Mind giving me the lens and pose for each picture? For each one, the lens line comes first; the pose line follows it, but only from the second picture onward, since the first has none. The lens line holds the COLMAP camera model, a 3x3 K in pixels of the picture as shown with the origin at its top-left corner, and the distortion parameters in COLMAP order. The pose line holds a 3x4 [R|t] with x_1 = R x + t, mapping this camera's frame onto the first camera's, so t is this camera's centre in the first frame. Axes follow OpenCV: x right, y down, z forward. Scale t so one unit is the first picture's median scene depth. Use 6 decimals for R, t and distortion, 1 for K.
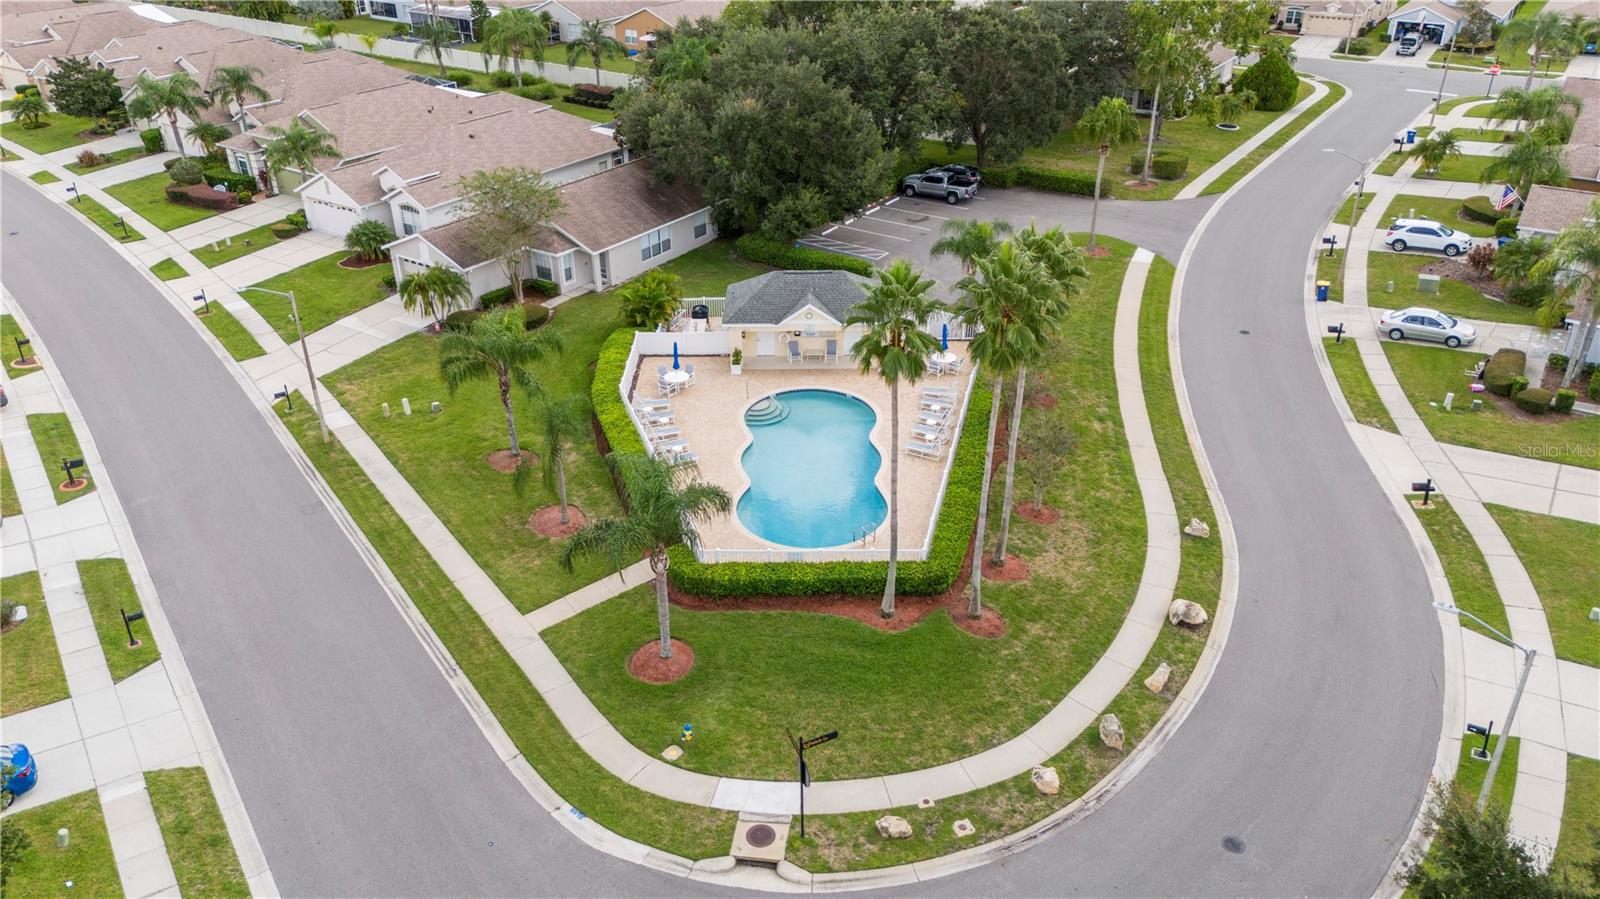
lens RADIAL K [[1153.1, 0, 799.8], [0, 1153.1, 470.1], [0, 0, 1]] dist [0.103208, -0.114901]
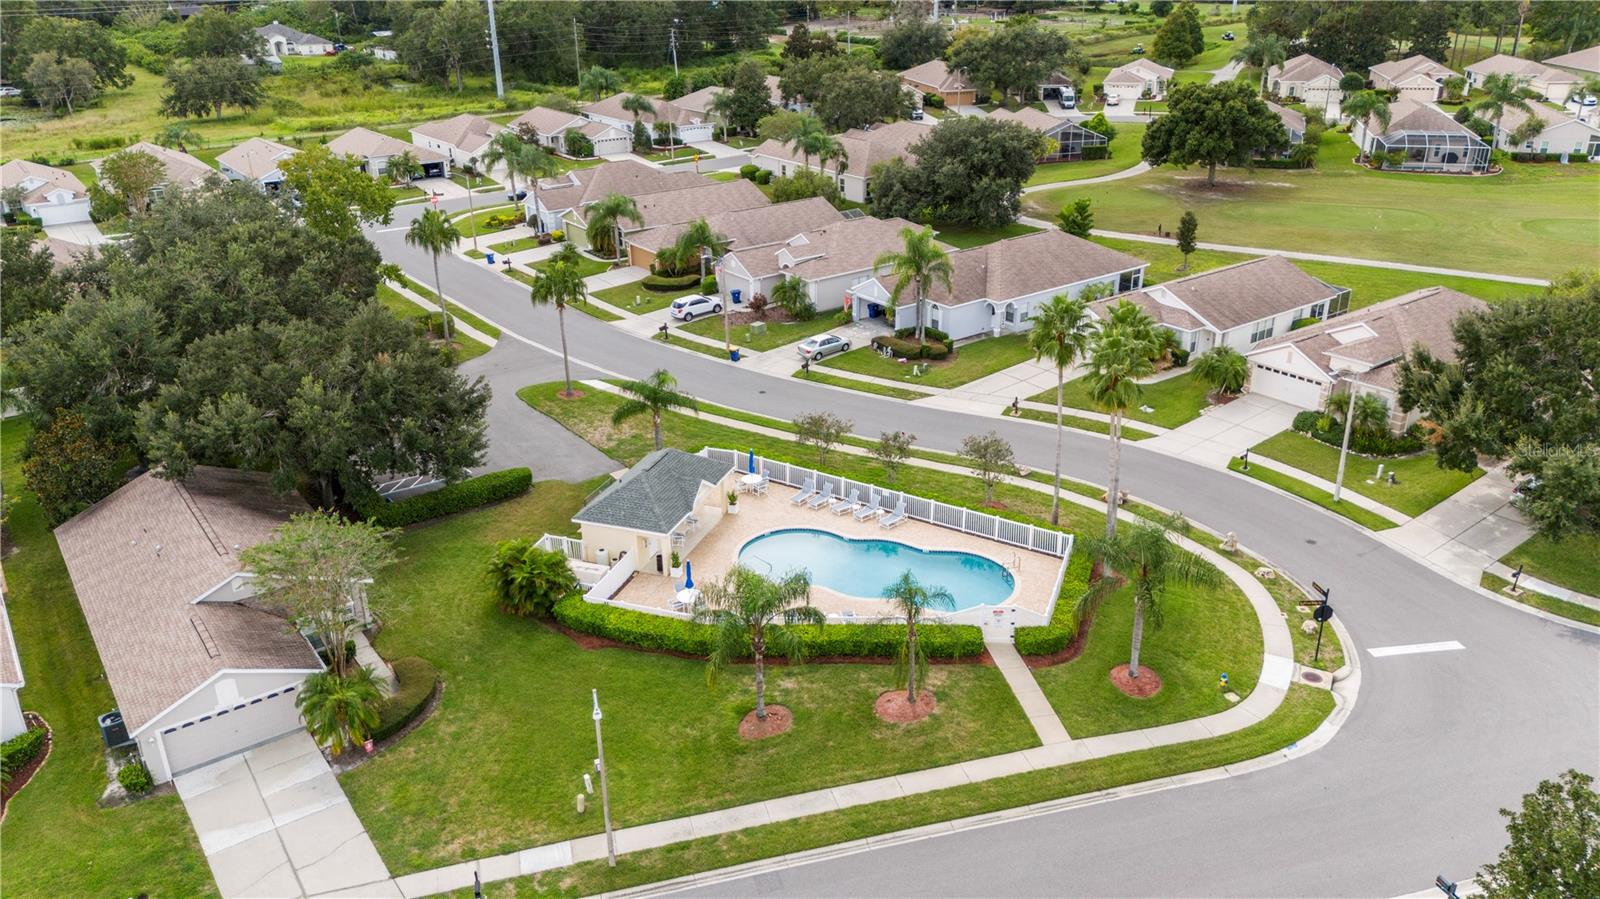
lens RADIAL K [[1153.1, 0, 799.8], [0, 1153.1, 470.1], [0, 0, 1]] dist [0.103208, -0.114901]
pose [[0.341315, -0.388970, 0.855691, -0.850647], [0.477139, 0.856045, 0.198811, -0.315367], [-0.809841, 0.340427, 0.477773, 0.411534]]
